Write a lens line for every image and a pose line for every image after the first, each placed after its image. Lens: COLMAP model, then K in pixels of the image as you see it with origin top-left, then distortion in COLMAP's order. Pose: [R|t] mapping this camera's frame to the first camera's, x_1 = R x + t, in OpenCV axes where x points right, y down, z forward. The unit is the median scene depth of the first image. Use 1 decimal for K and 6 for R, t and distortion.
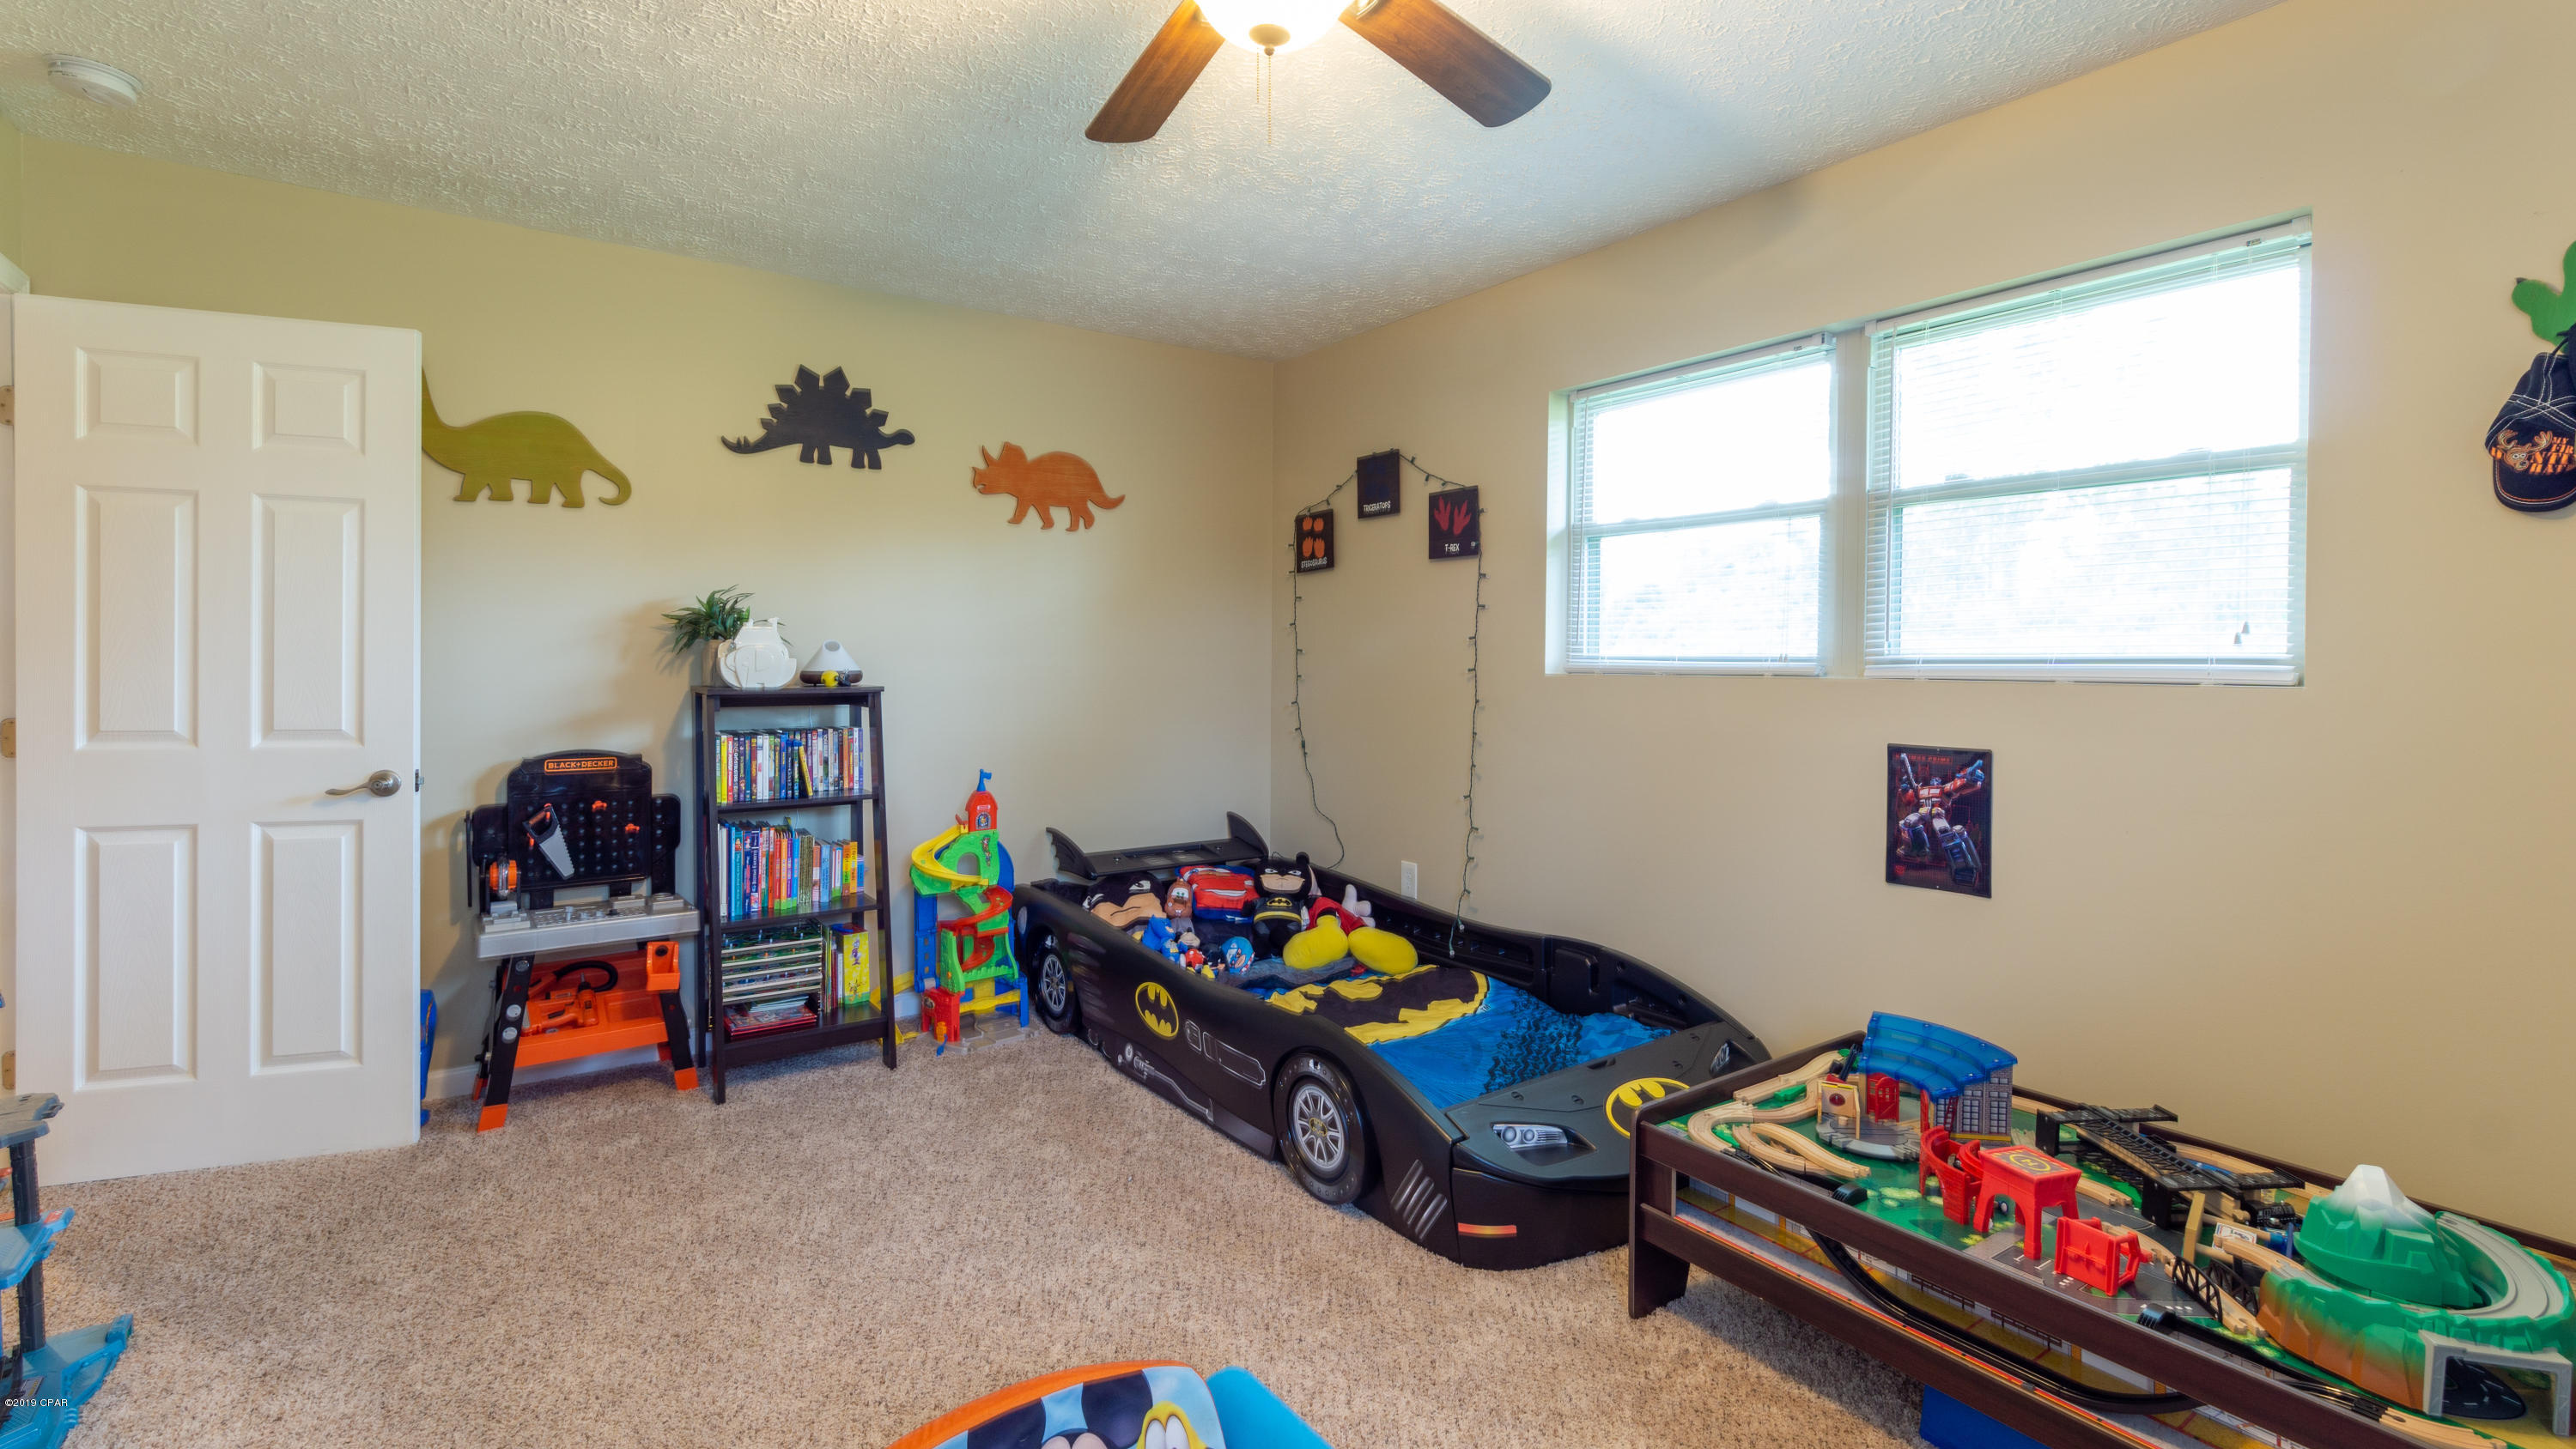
lens RADIAL K [[1157.5, 0, 1345.8], [0, 1157.5, 693.7], [0, 0, 1]] dist [0.015657, 0.000108]
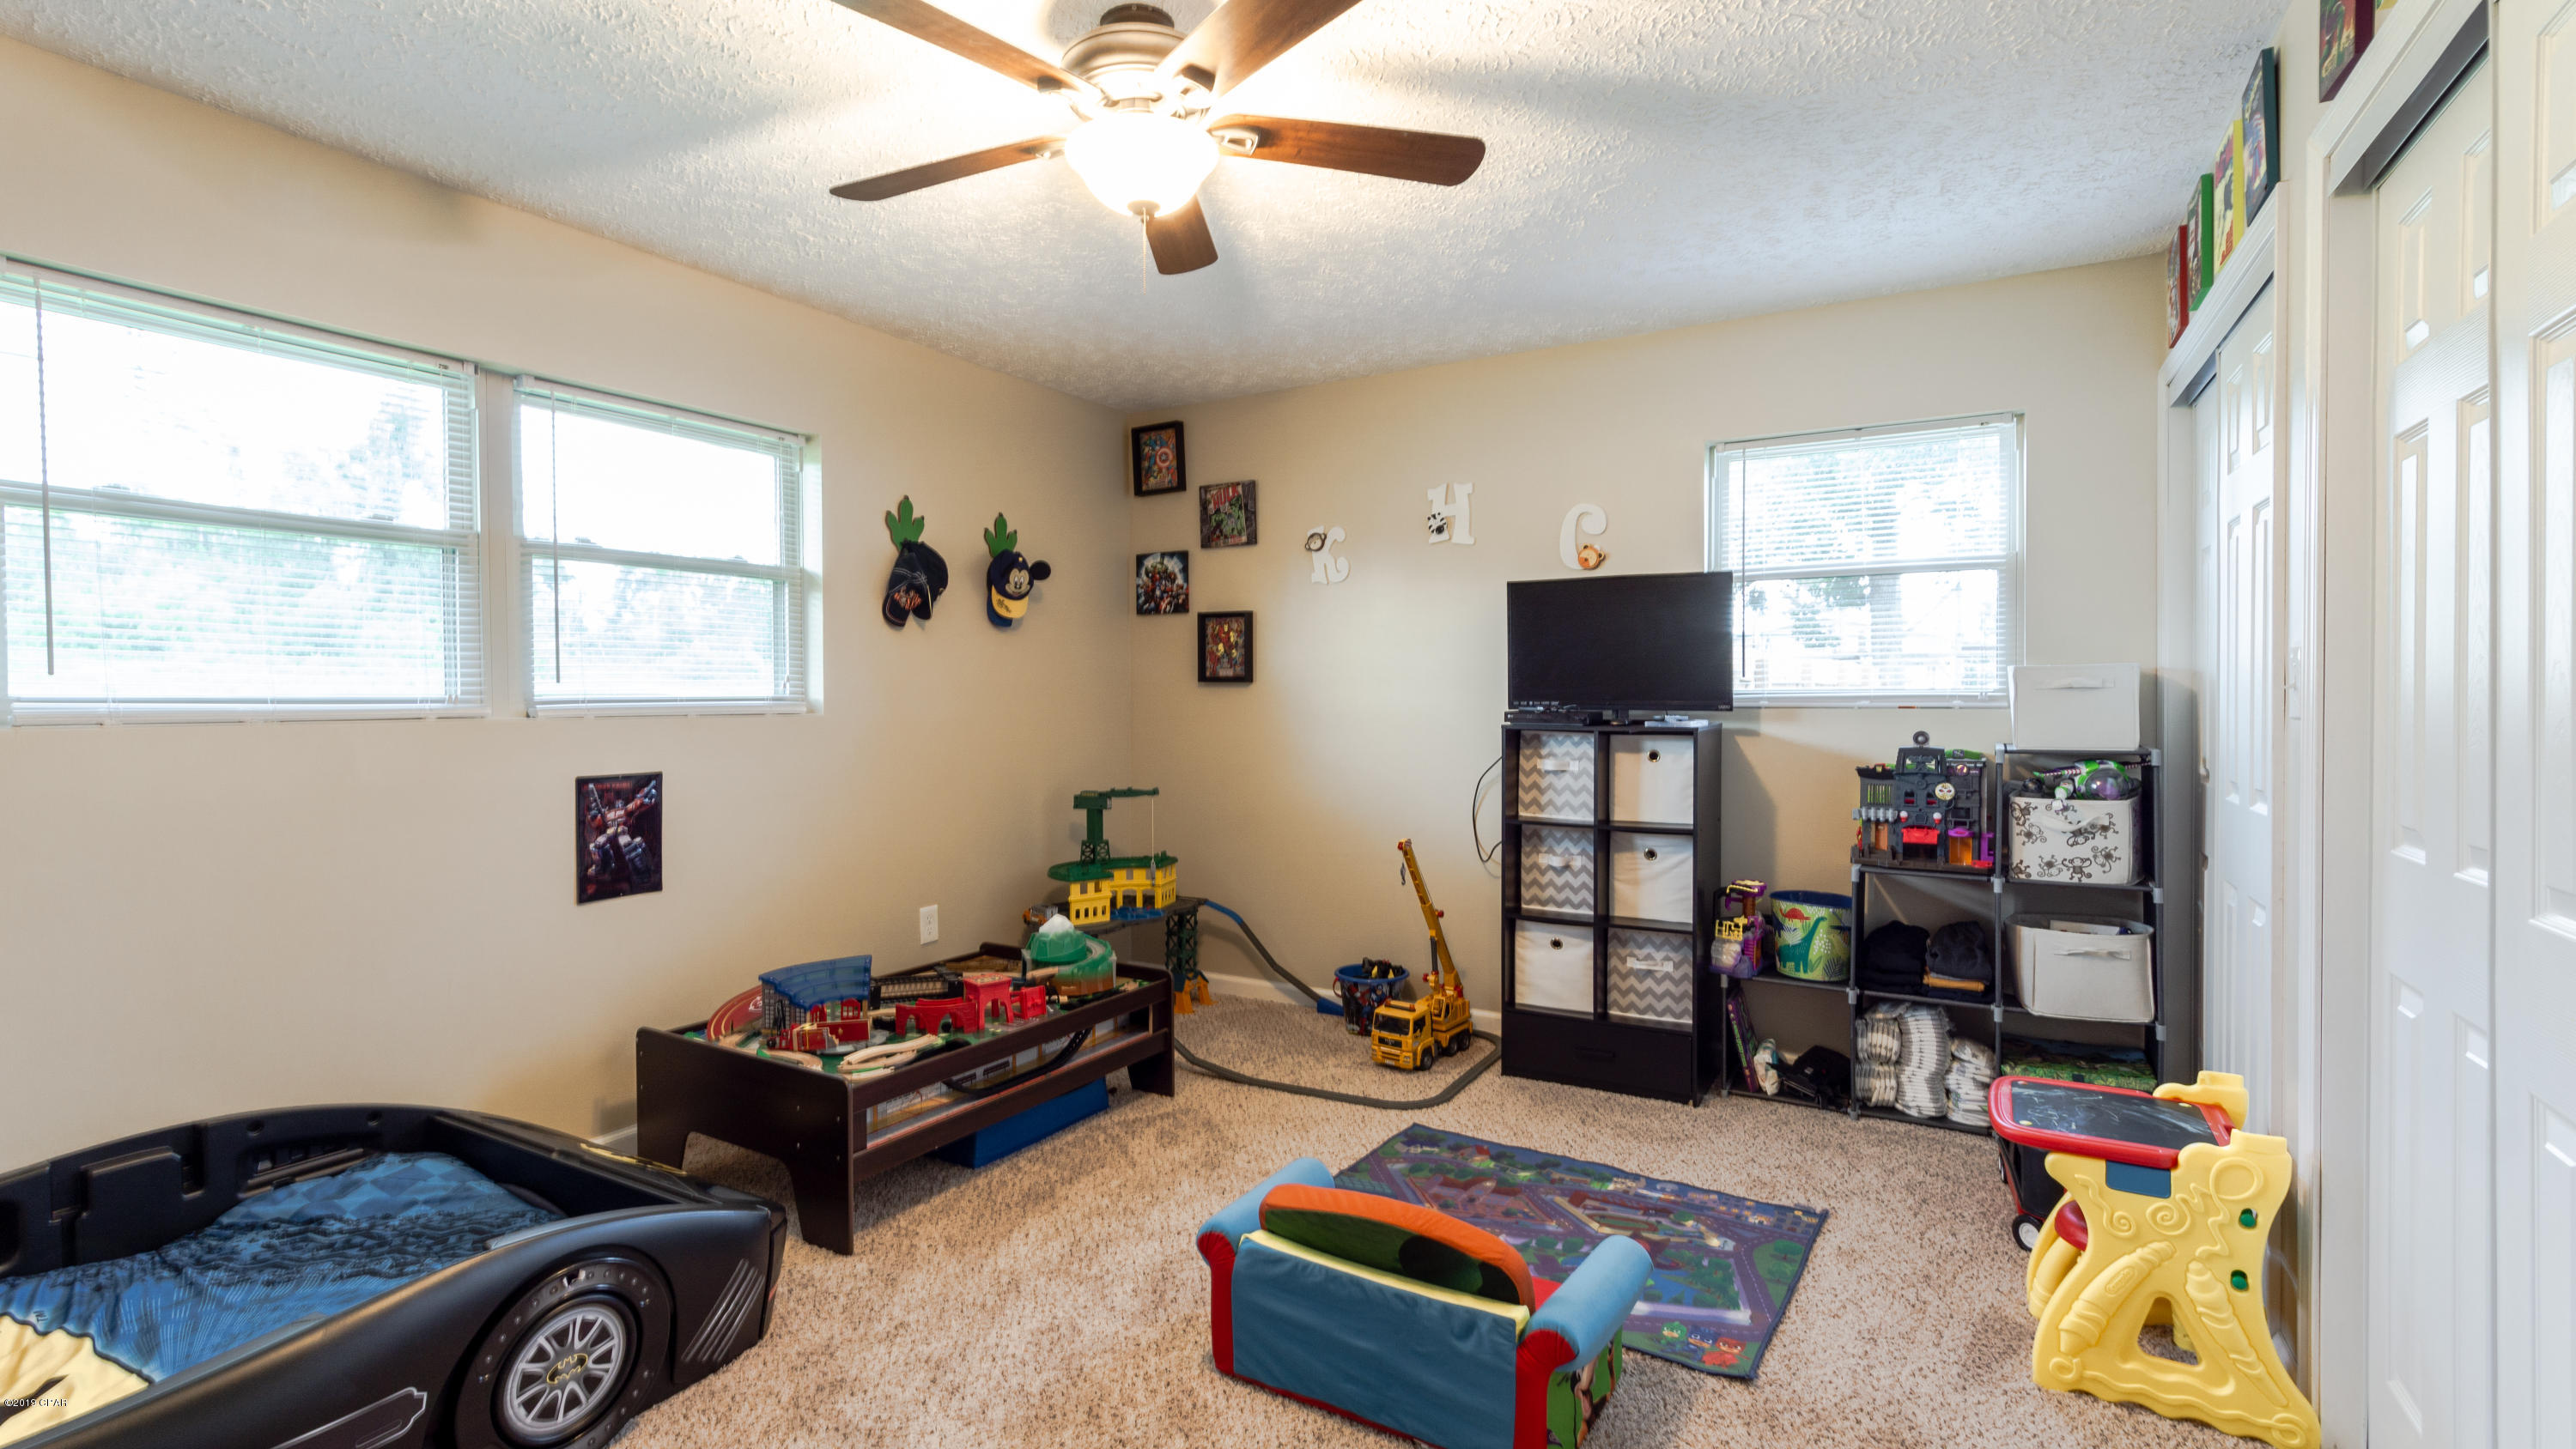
lens RADIAL K [[1108.2, 0, 1274.5], [0, 1108.2, 713.9], [0, 0, 1]] dist [-0.000829, -0.000034]
pose [[-0.371773, -0.014229, 0.928215, -0.756513], [0.029175, 0.999210, 0.027003, -0.025213], [-0.927865, 0.037120, -0.371064, 0.795602]]
